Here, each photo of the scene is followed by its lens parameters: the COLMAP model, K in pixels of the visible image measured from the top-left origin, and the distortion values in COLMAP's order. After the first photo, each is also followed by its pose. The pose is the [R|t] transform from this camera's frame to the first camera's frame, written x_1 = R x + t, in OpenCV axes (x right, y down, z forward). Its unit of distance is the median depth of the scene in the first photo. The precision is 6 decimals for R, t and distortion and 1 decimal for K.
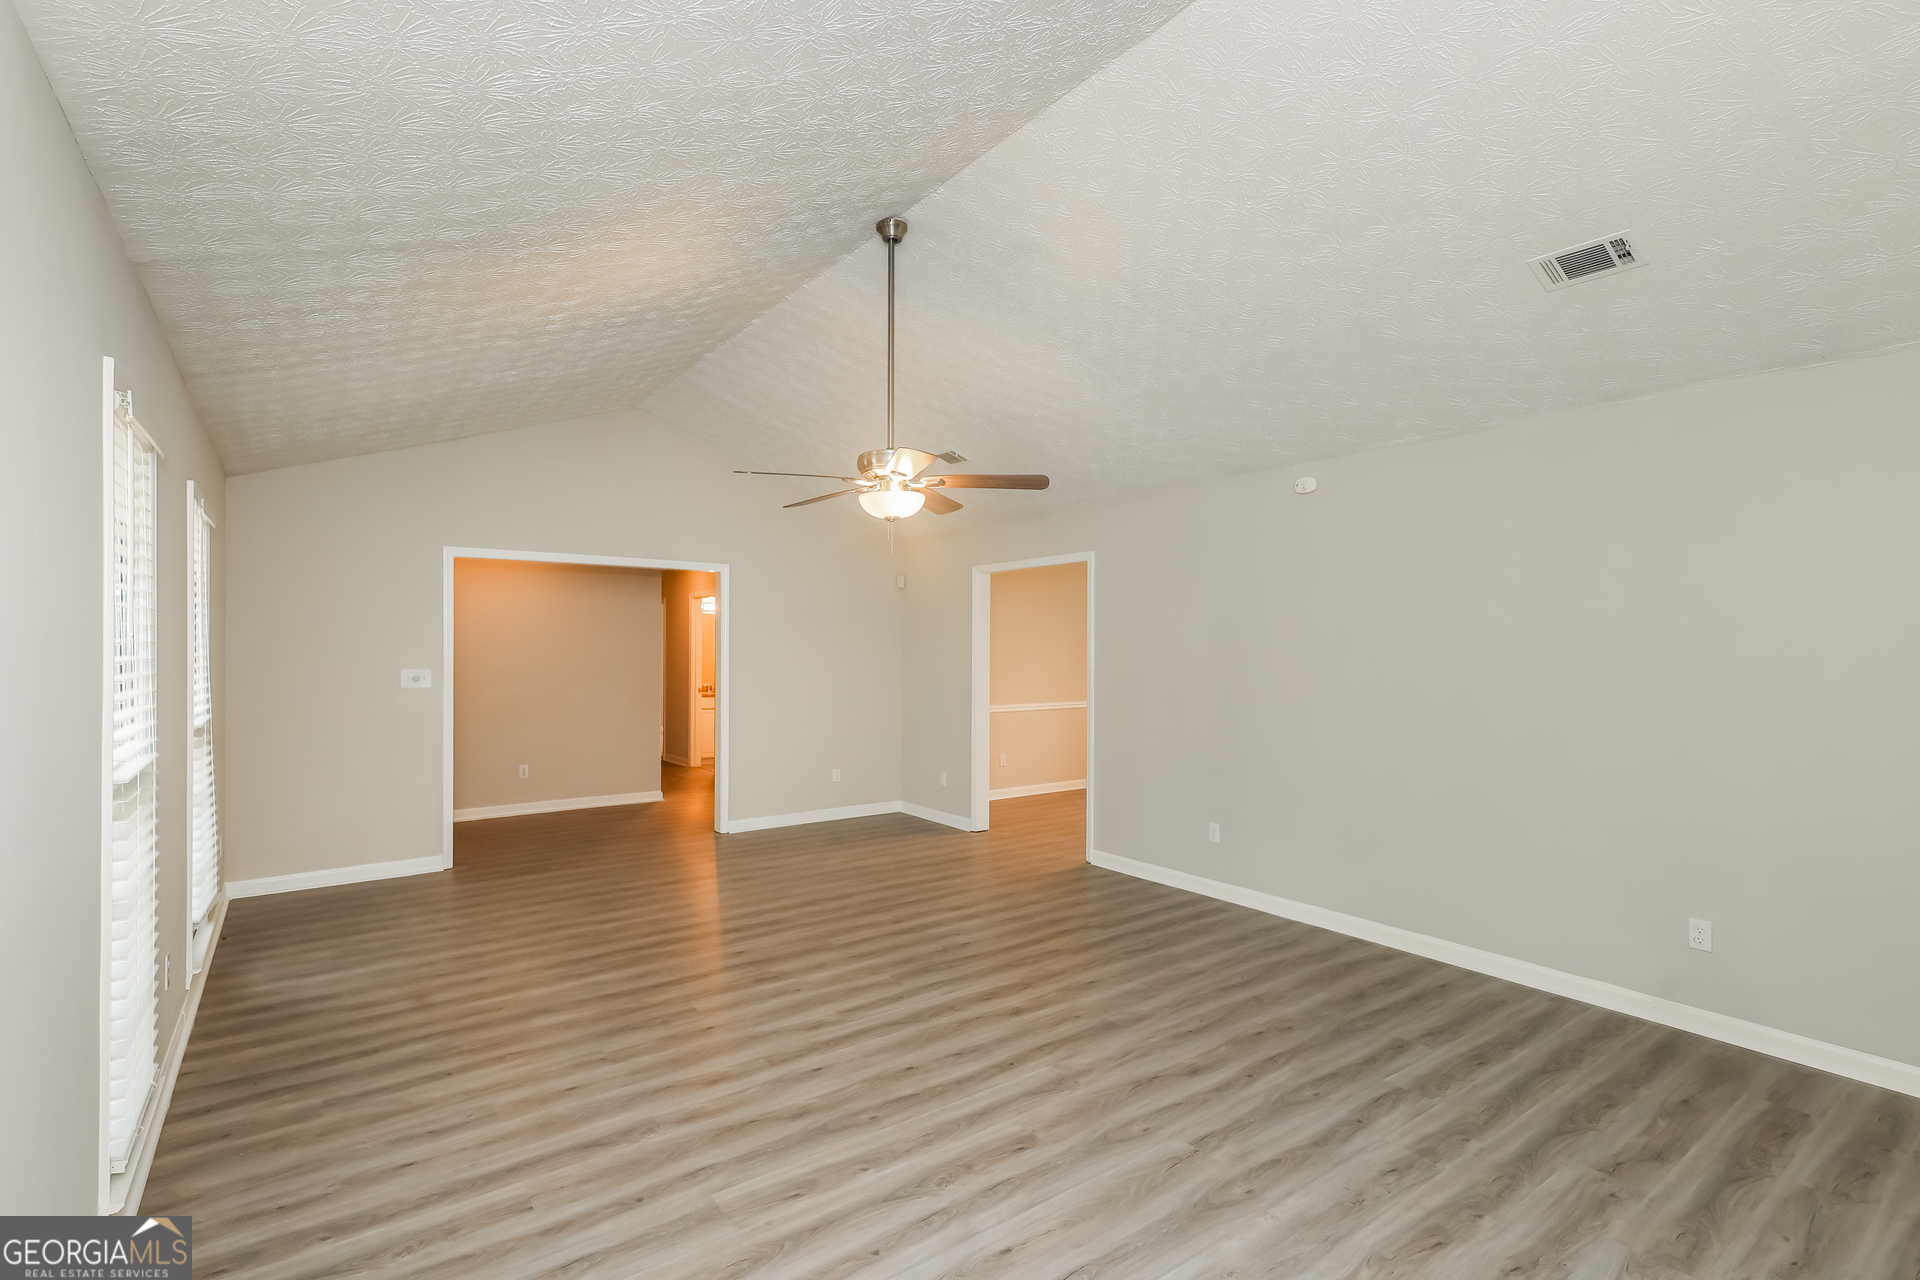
lens RADIAL K [[886.7, 0, 957.7], [0, 886.7, 651.9], [0, 0, 1]] dist [0.002140, 0.000107]
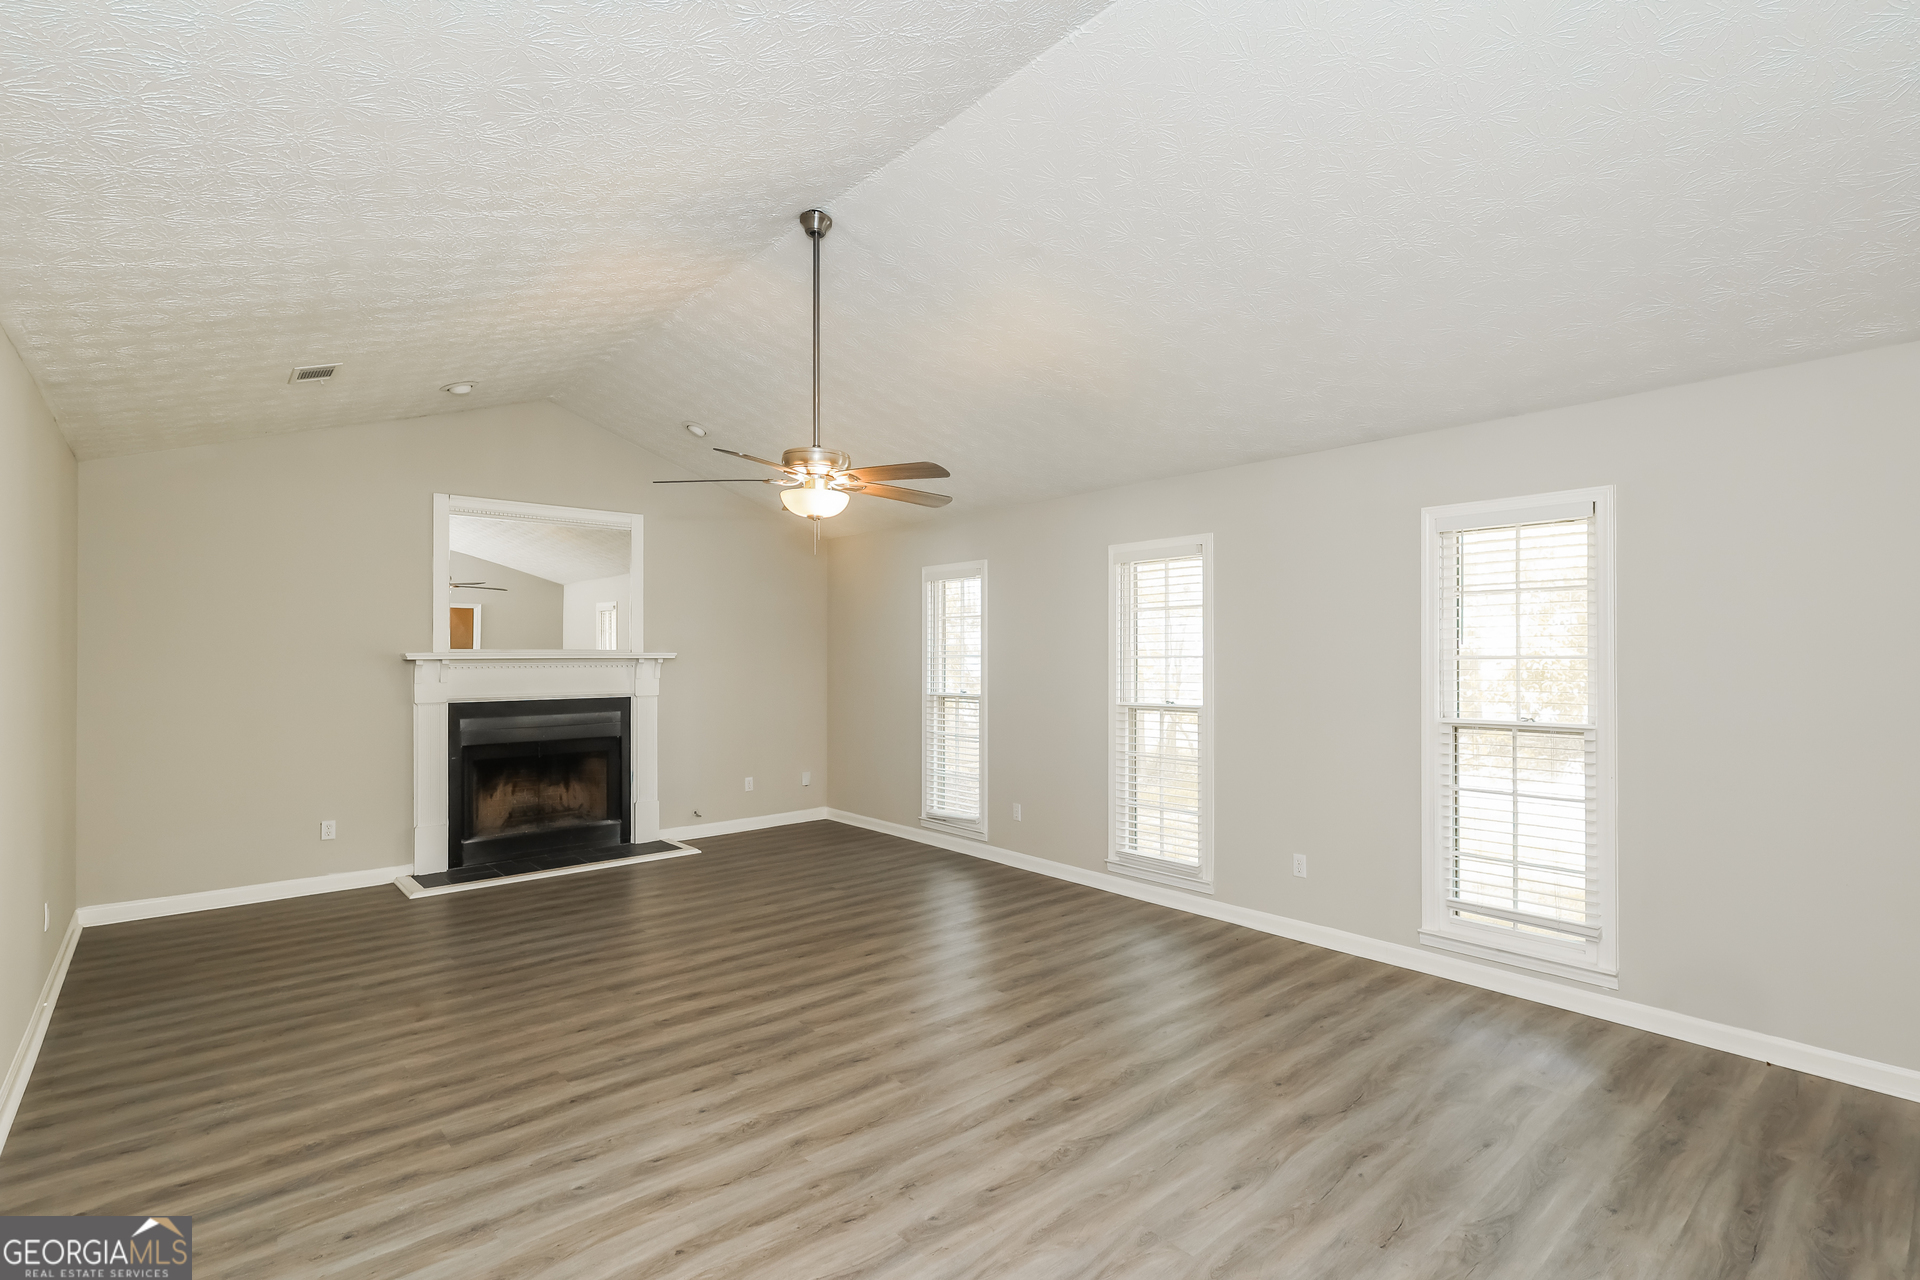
lens RADIAL K [[886.7, 0, 957.7], [0, 886.7, 651.9], [0, 0, 1]] dist [0.002140, 0.000107]
pose [[-0.996828, -0.004866, -0.079434, -0.138556], [-0.004395, 0.999972, -0.006106, 0.003059], [0.079461, -0.005737, -0.996821, 1.787108]]
